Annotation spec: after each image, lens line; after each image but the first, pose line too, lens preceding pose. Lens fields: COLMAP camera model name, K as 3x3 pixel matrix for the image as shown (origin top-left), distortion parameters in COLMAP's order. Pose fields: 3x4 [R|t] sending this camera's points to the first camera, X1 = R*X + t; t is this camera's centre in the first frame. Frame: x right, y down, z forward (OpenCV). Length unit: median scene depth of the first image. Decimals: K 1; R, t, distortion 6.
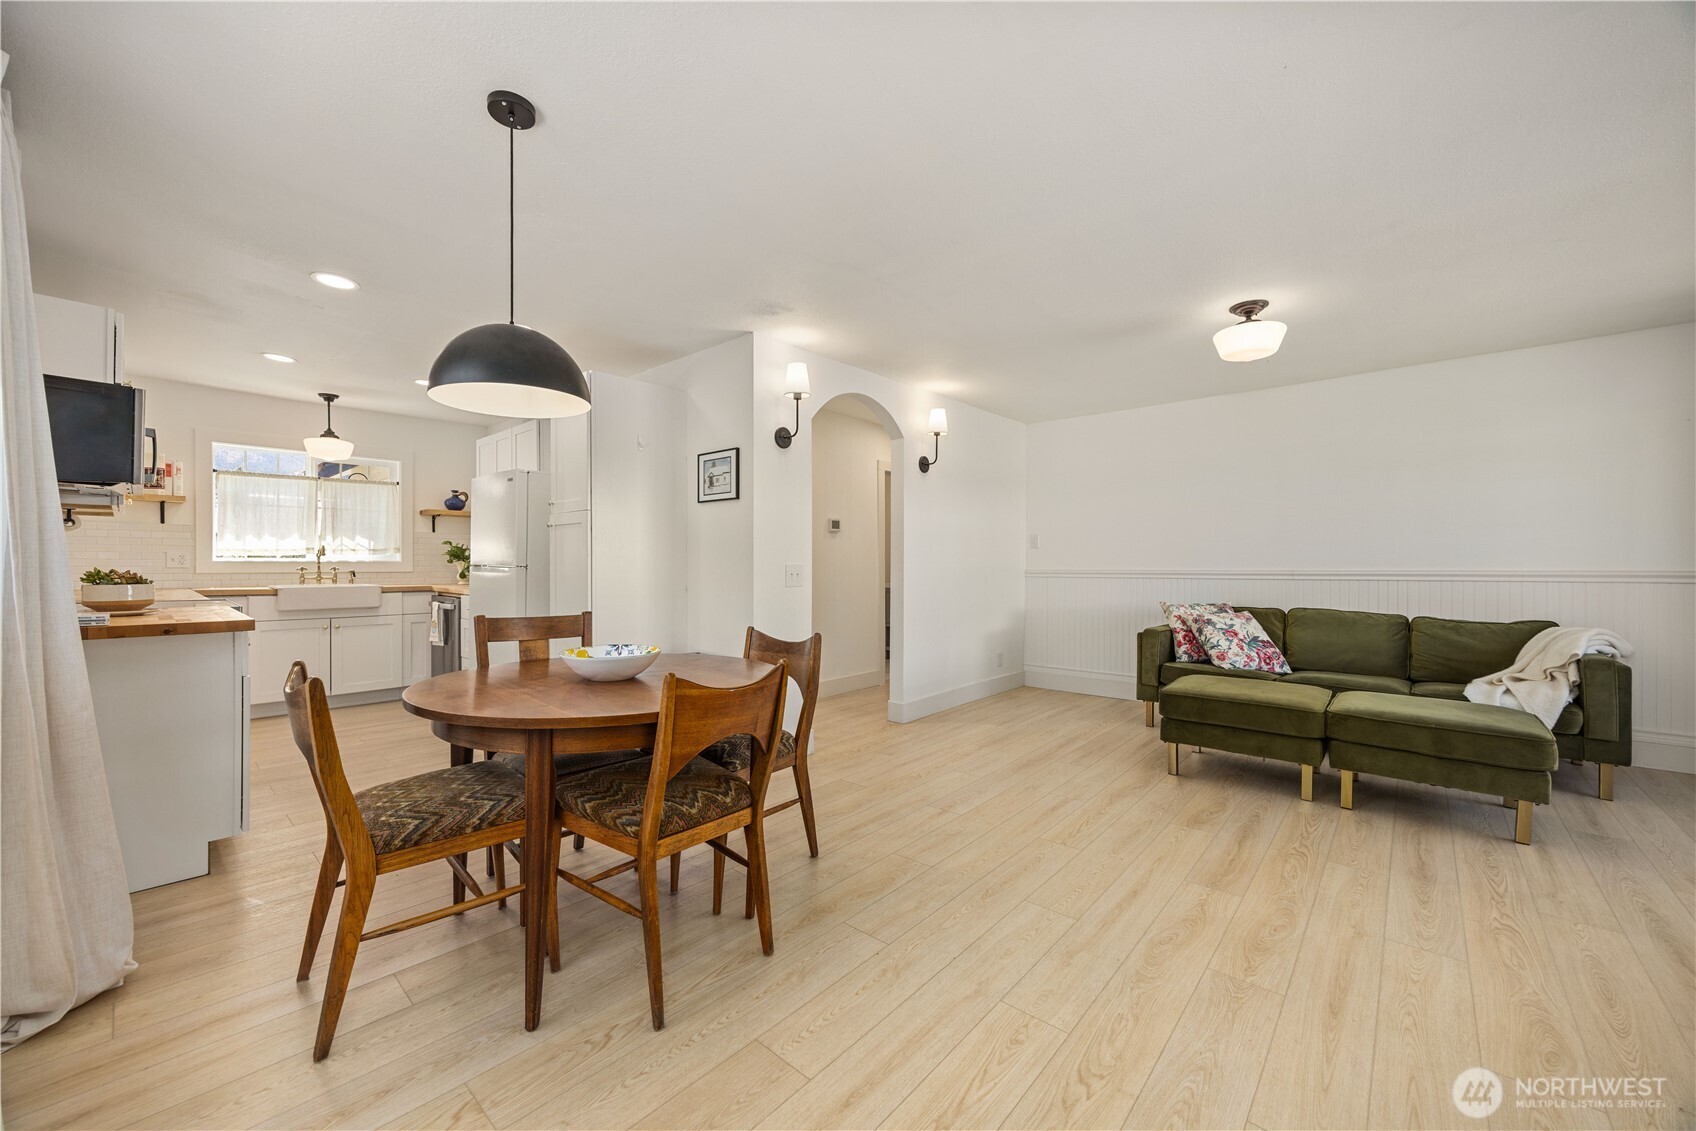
lens RADIAL K [[650.8, 0, 855.7], [0, 650.8, 563.1], [0, 0, 1]] dist [-0.001736, -0.000841]
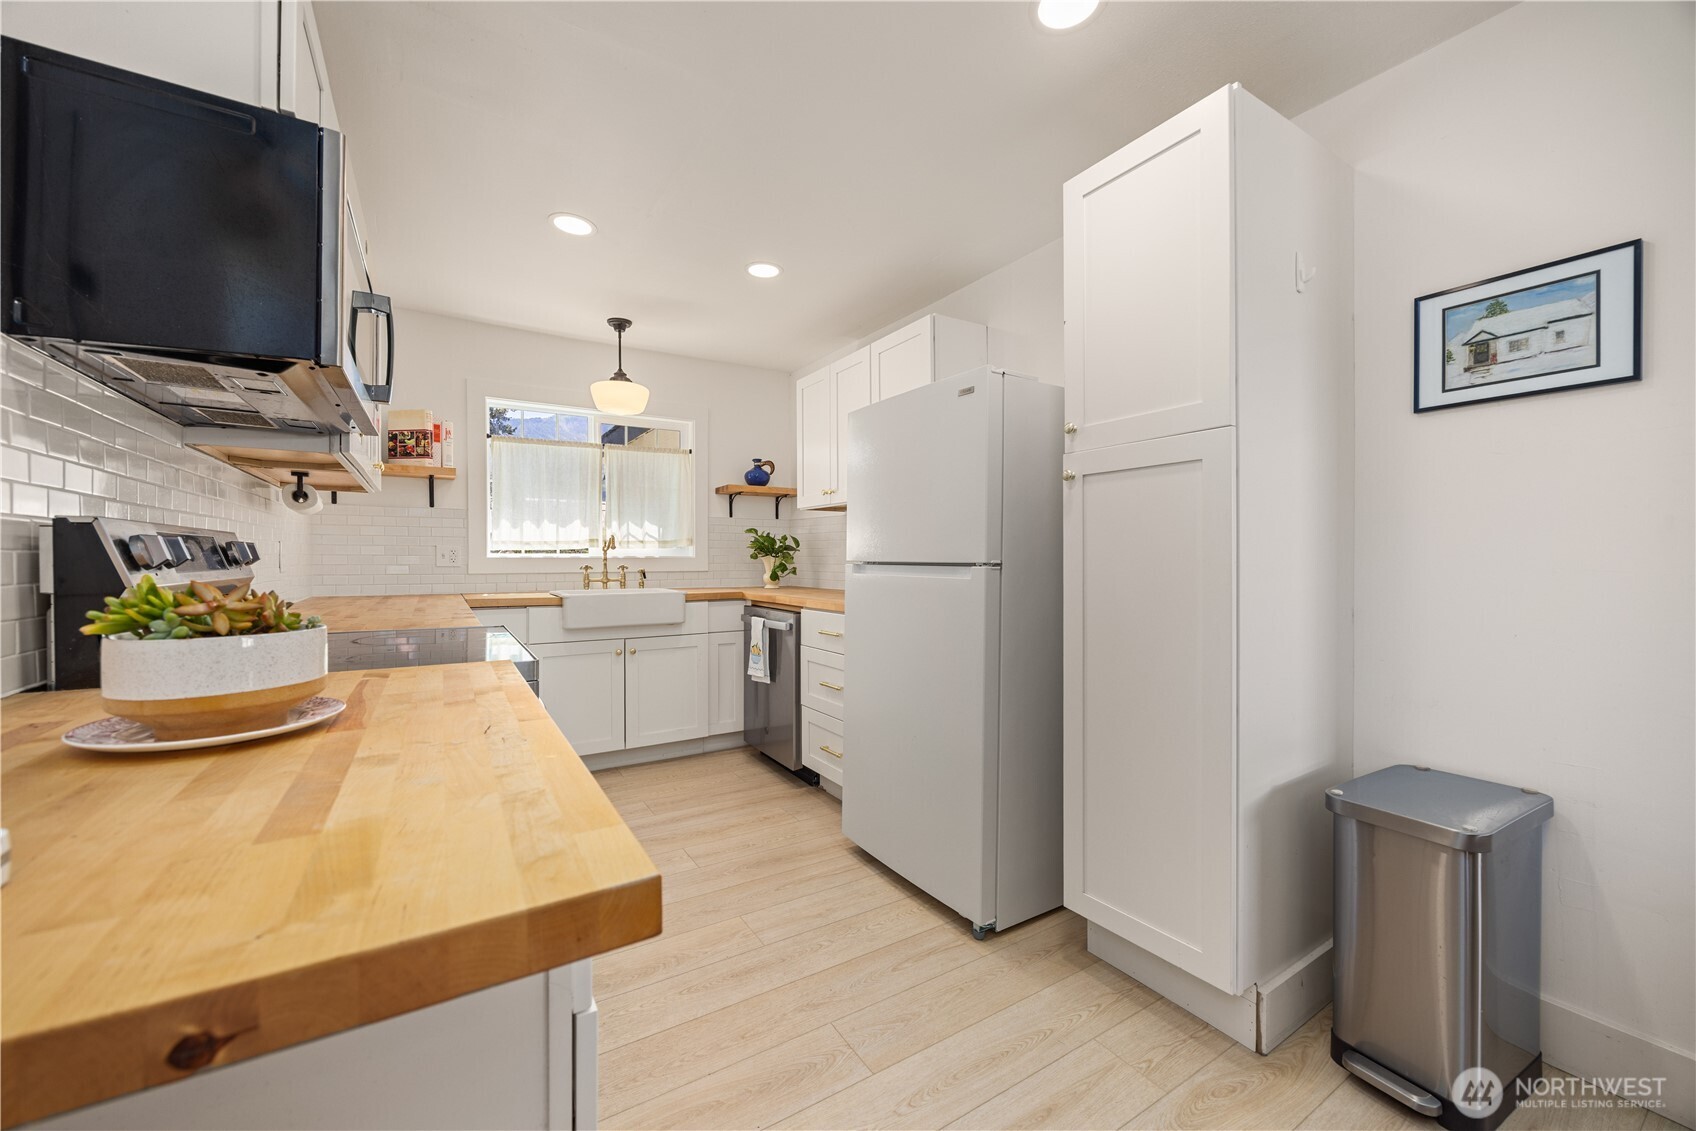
lens RADIAL K [[650.8, 0, 842.2], [0, 650.8, 556.2], [0, 0, 1]] dist [-0.001736, -0.000841]
pose [[0.959904, -0.006187, -0.280260, -0.374654], [0.005334, 0.999979, -0.003805, 0.000155], [0.280278, 0.002157, 0.959917, 0.382217]]
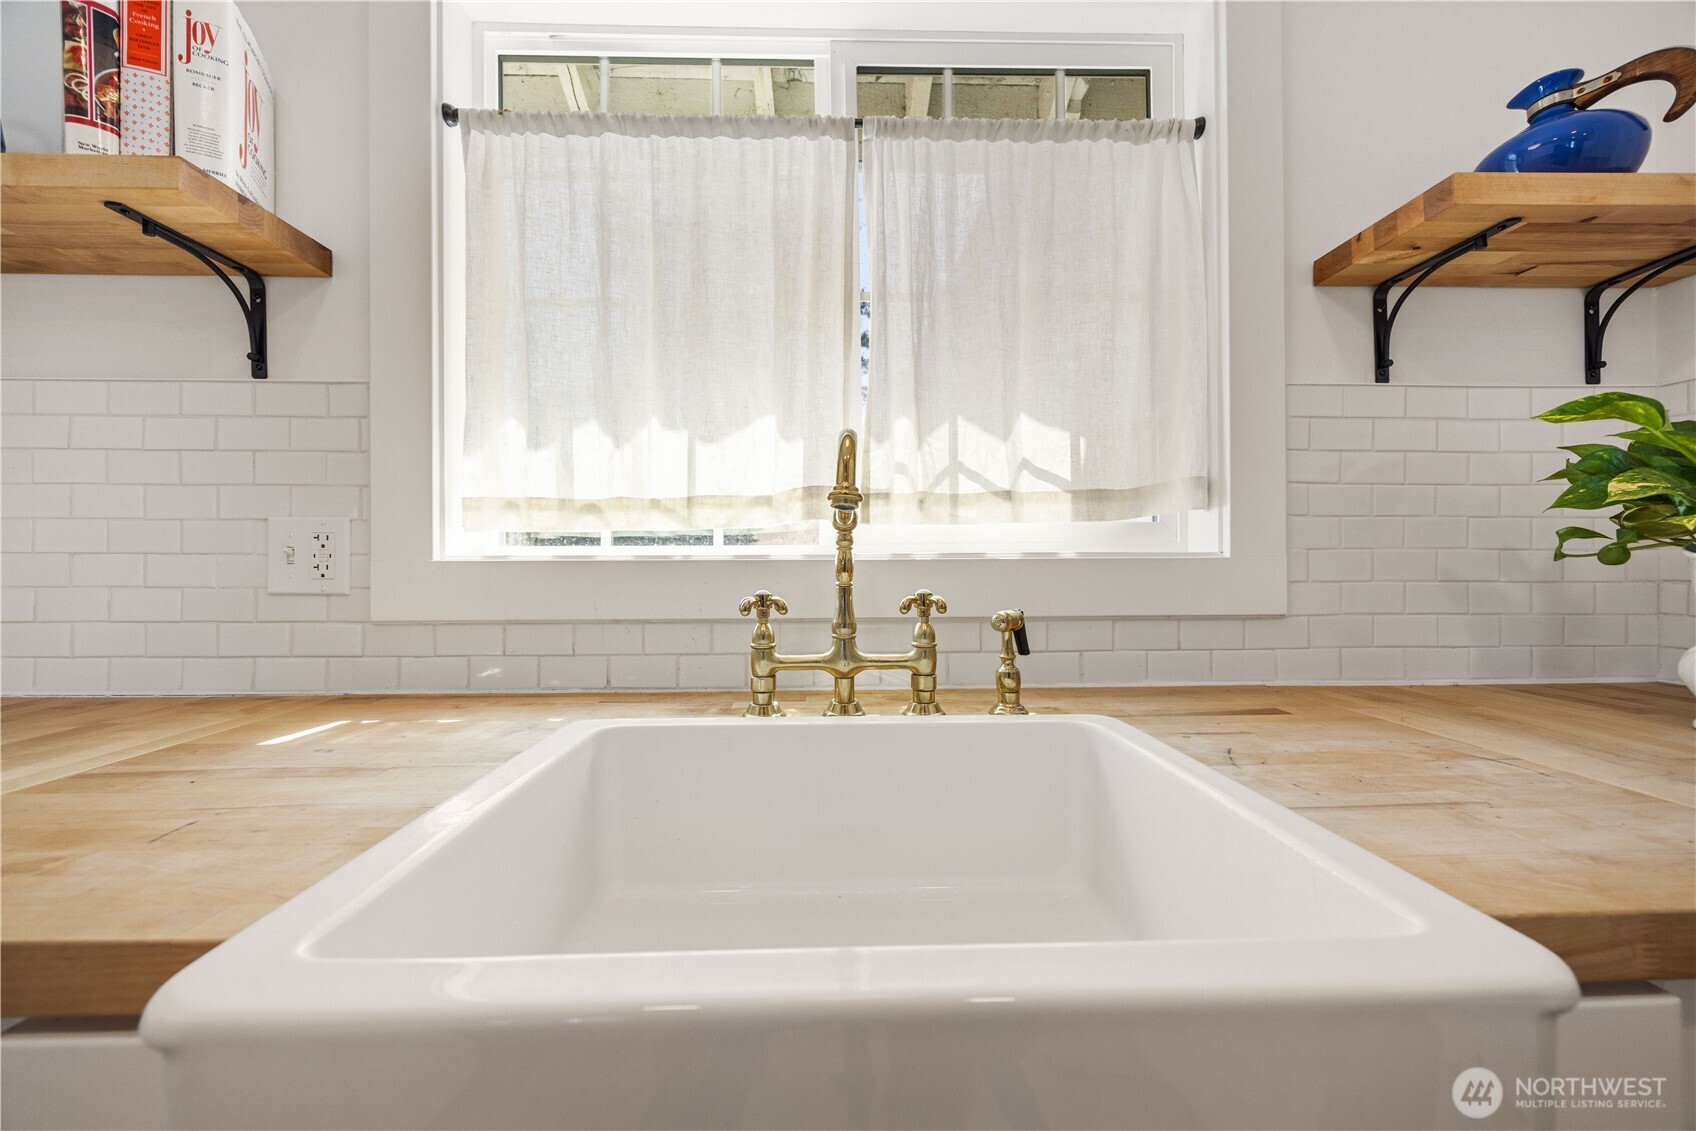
lens RADIAL K [[650.8, 0, 855.0], [0, 650.8, 555.9], [0, 0, 1]] dist [-0.001736, -0.000841]
pose [[0.693688, -0.009506, -0.720213, -0.724605], [0.007175, 0.999954, -0.006288, -0.002326], [0.720240, -0.000805, 0.693724, 0.909991]]
